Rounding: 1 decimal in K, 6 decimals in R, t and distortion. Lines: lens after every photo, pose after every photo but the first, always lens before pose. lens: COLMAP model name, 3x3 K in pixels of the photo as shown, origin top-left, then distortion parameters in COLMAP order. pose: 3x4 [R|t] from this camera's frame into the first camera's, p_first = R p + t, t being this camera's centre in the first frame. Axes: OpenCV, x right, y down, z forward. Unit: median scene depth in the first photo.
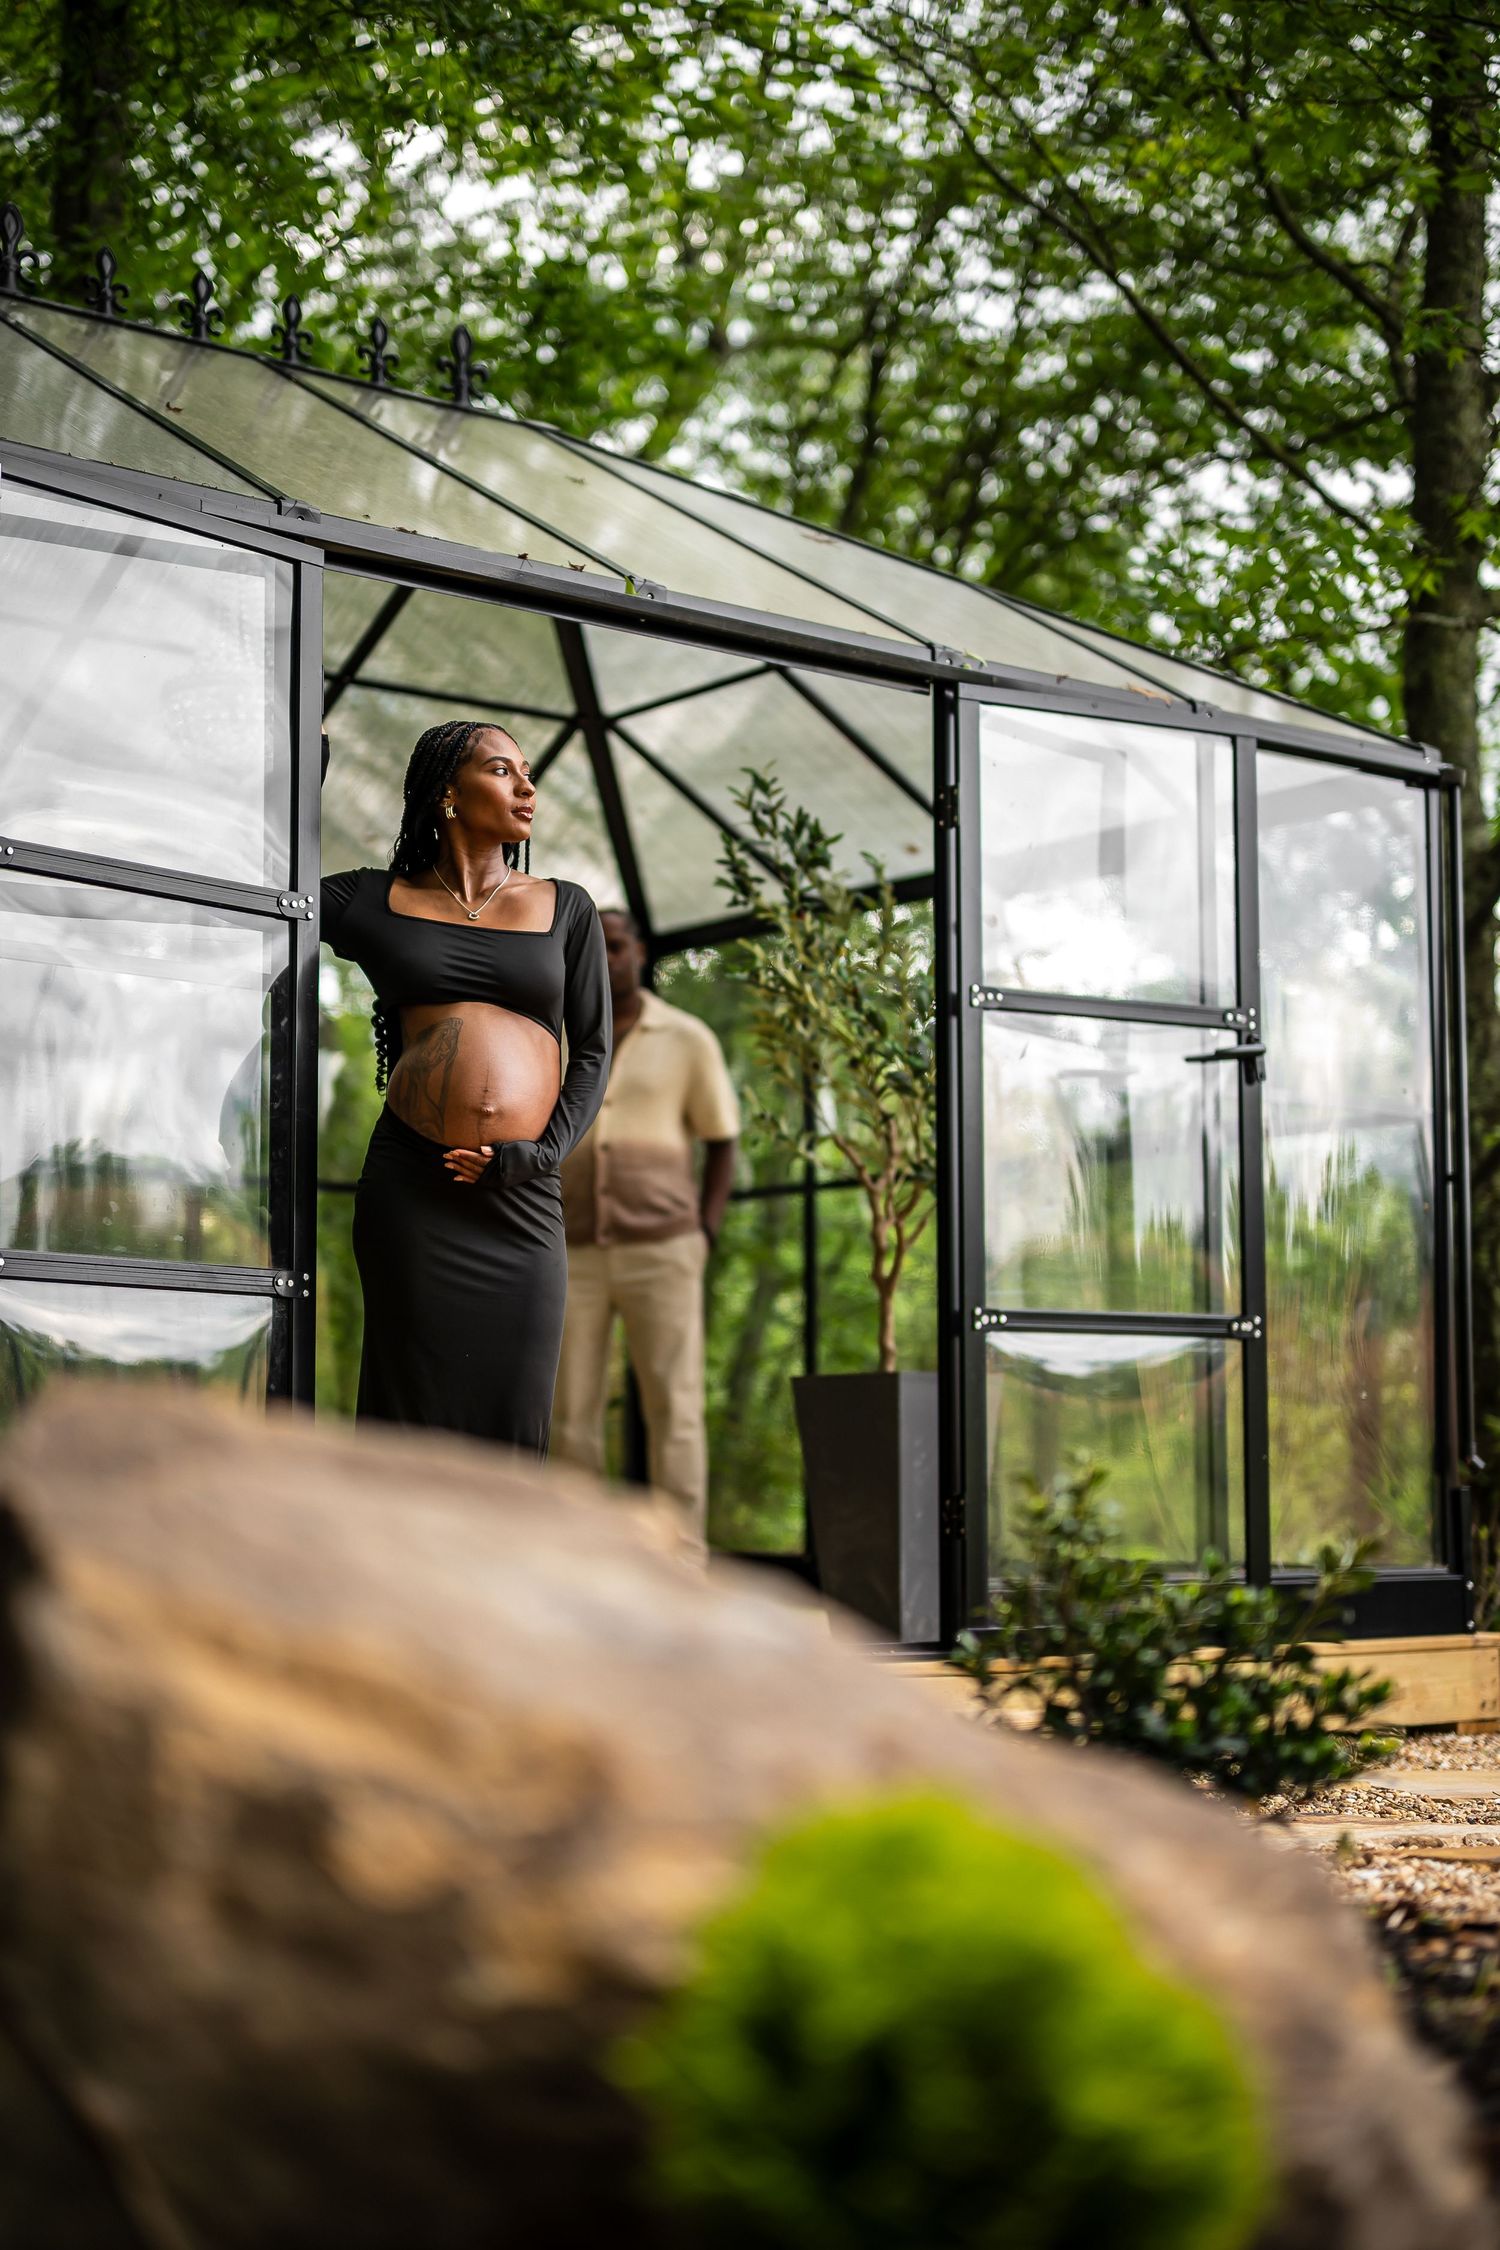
lens RADIAL K [[3207.4, 0, 736.6], [0, 3207.4, 1110.6], [0, 0, 1]] dist [0.000015, 0.028848]
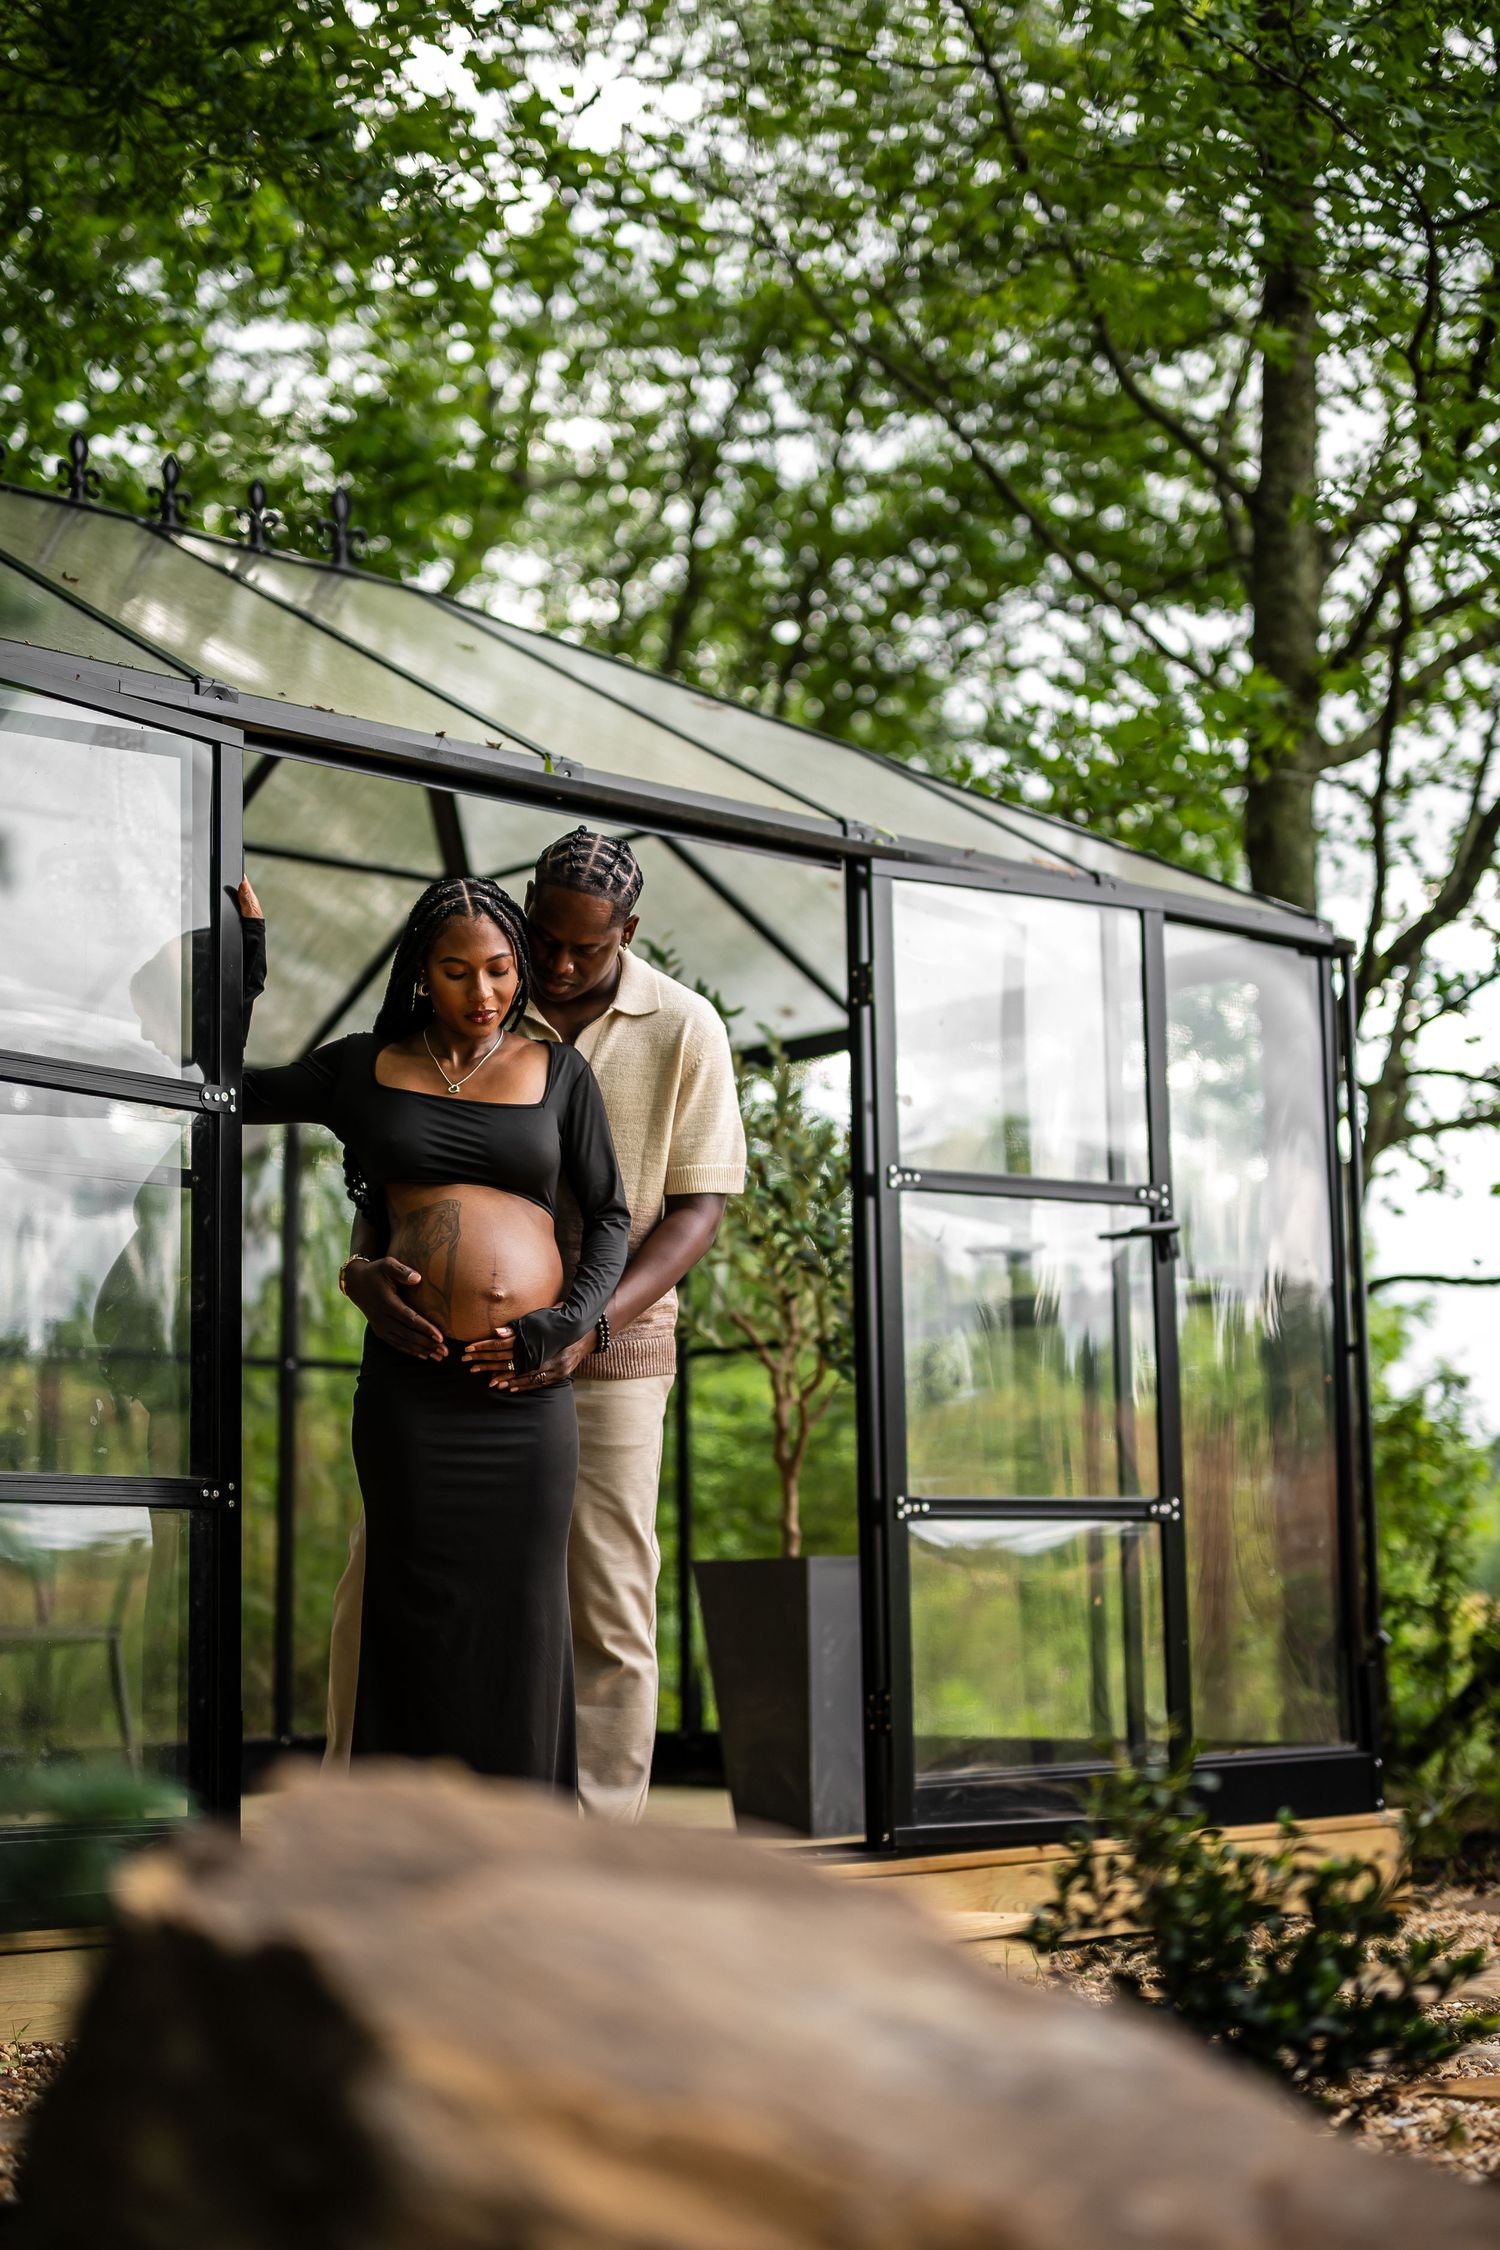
lens RADIAL K [[3207.4, 0, 736.6], [0, 3207.4, 1110.6], [0, 0, 1]] dist [0.000015, 0.028848]
pose [[0.997290, -0.005370, 0.073375, -0.043333], [0.008098, 0.999285, -0.036932, -0.019346], [-0.073124, 0.037426, 0.996620, 0.023429]]
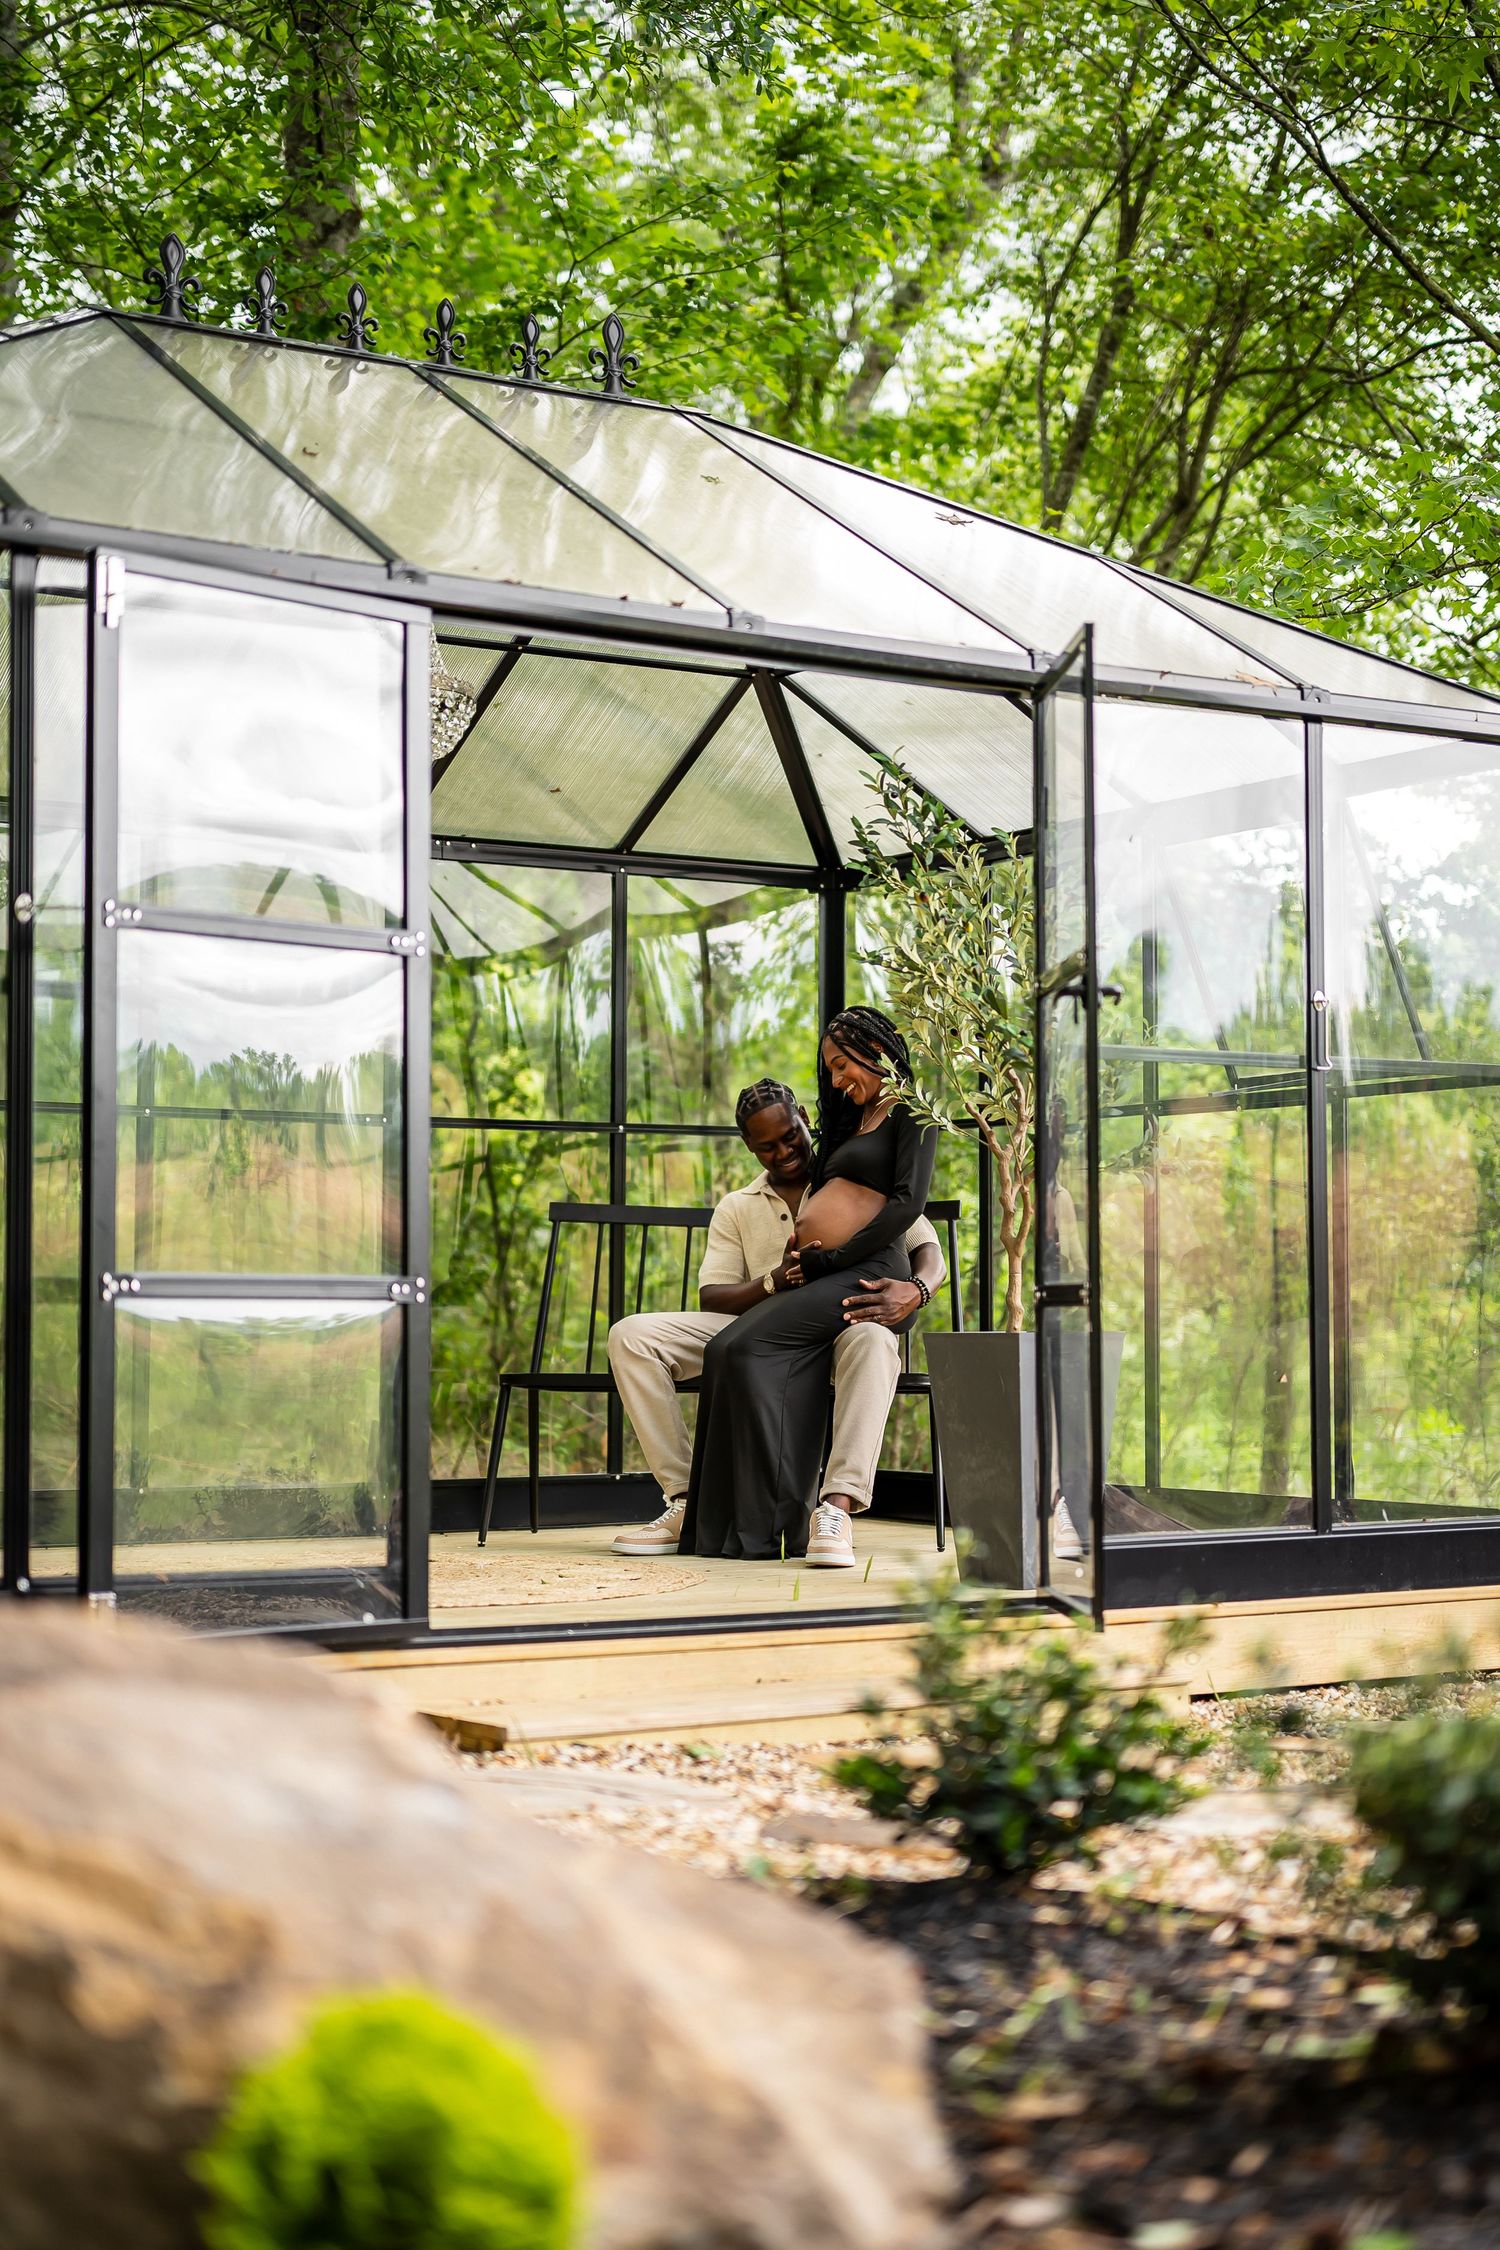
lens RADIAL K [[3353.6, 0, 750.0], [0, 3353.6, 1125.0], [0, 0, 1]] dist [0.021192, 0.029828]
pose [[0.994955, -0.006924, -0.100079, 0.076095], [0.013091, 0.998046, 0.061097, -0.057550], [0.099460, -0.062099, 0.993102, -0.104847]]
